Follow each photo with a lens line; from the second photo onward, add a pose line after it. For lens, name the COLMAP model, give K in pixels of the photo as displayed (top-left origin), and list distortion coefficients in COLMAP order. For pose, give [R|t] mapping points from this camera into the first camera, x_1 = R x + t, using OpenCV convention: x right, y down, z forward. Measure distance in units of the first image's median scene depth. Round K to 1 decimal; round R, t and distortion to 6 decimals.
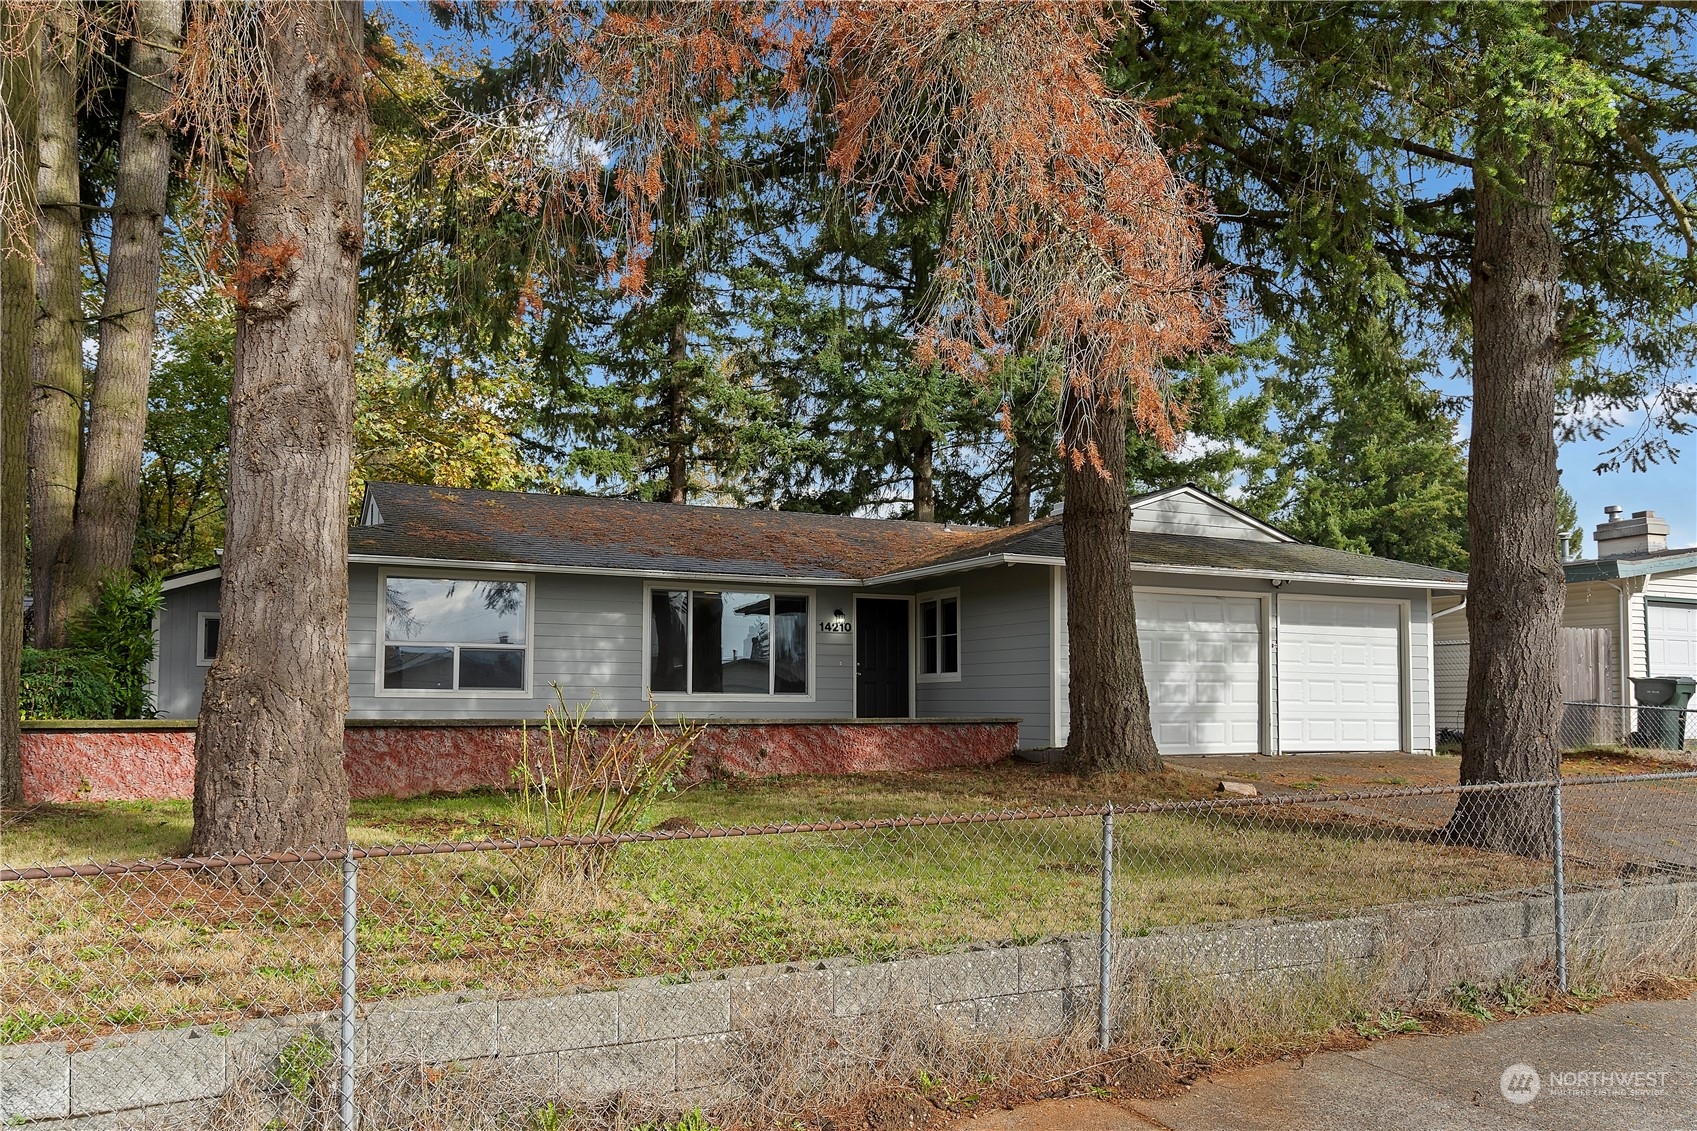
lens RADIAL K [[1312.4, 0, 849.7], [0, 1312.4, 569.3], [0, 0, 1]] dist [0.003888, 0.003049]
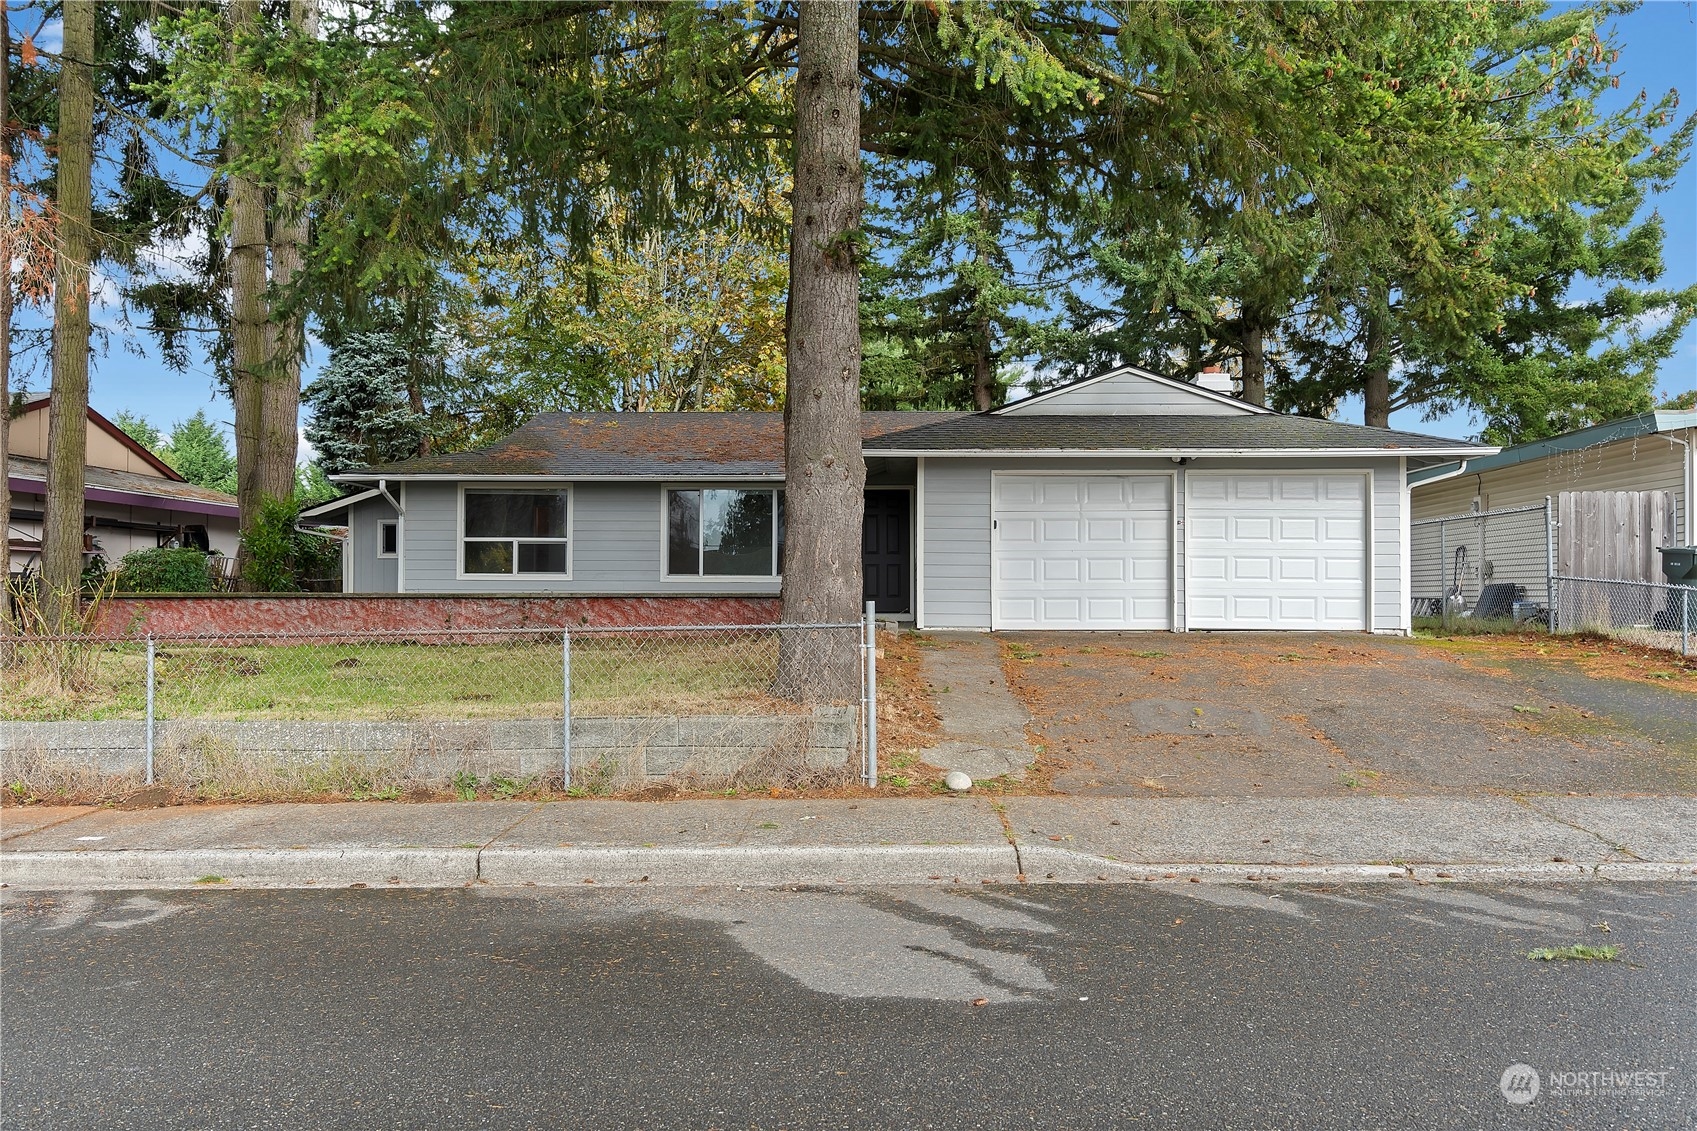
lens RADIAL K [[1305.8, 0, 849.2], [0, 1305.8, 563.9], [0, 0, 1]] dist [-0.003555, -0.001150]
pose [[0.885438, -0.013125, -0.464571, 0.557494], [0.049051, 0.996657, 0.065330, 0.012627], [0.462161, -0.080633, 0.883123, 0.010527]]
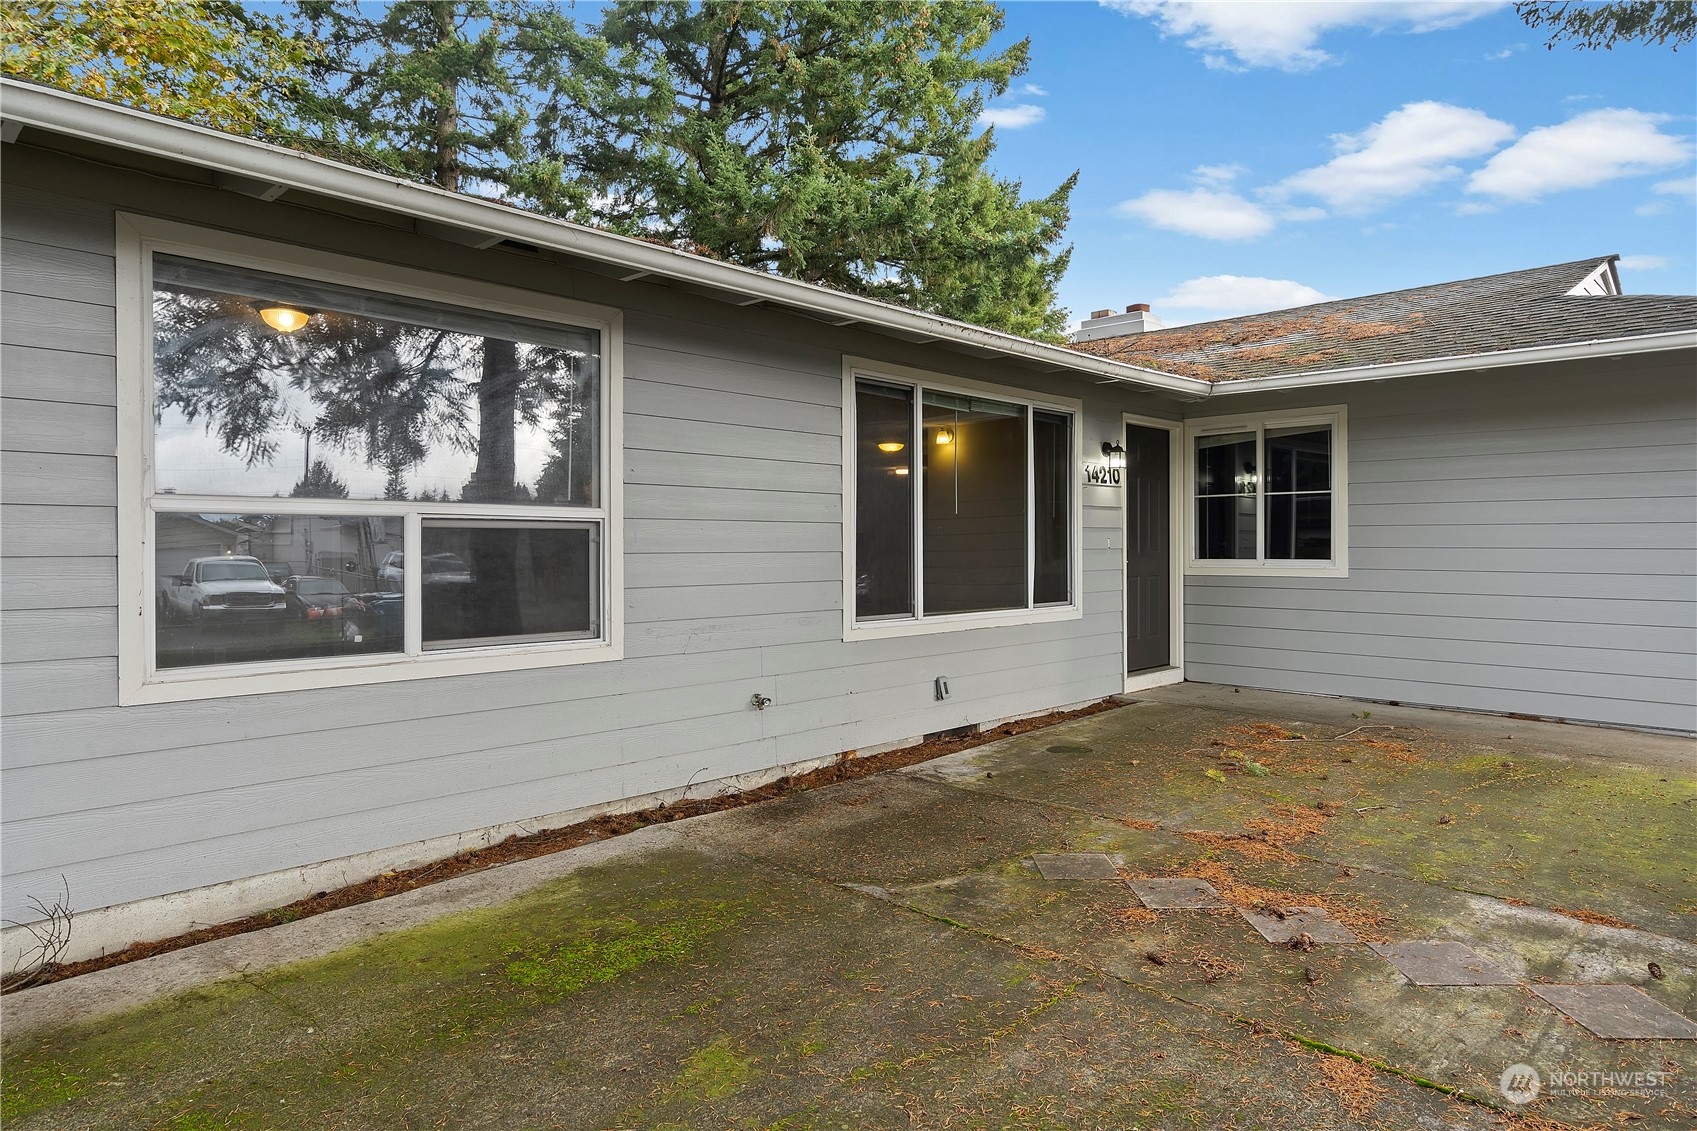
lens RADIAL K [[1037.7, 0, 847.1], [0, 1037.7, 559.1], [0, 0, 1]] dist [0.002178, 0.000812]
pose [[0.935767, -0.019675, 0.352070, -0.271984], [-0.016608, 0.994875, 0.099740, 0.040237], [-0.352228, -0.099180, 0.930644, 0.689250]]
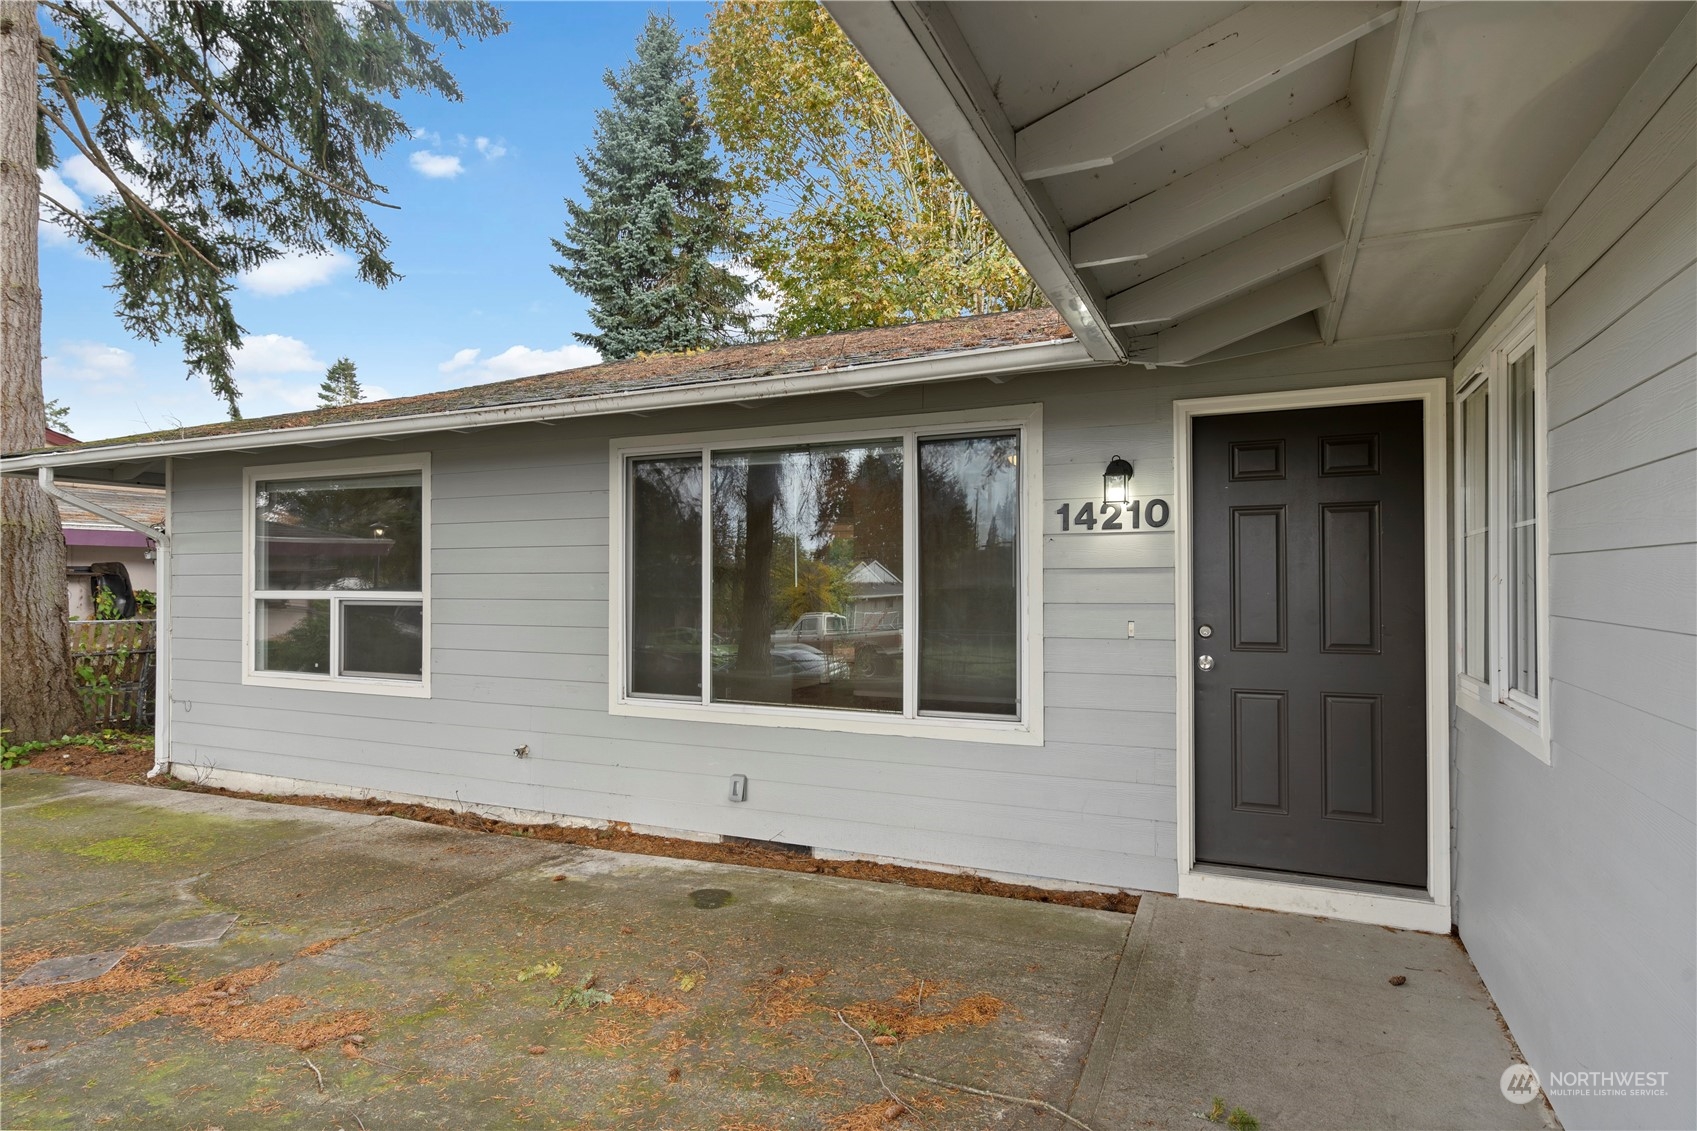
lens RADIAL K [[917.4, 0, 846.4], [0, 917.4, 568.1], [0, 0, 1]] dist [0.000979, 0.000298]
pose [[0.636760, -0.025254, -0.770648, 0.126955], [0.078020, 0.996444, 0.031812, 0.047601], [0.767105, -0.080382, 0.636466, 0.864649]]
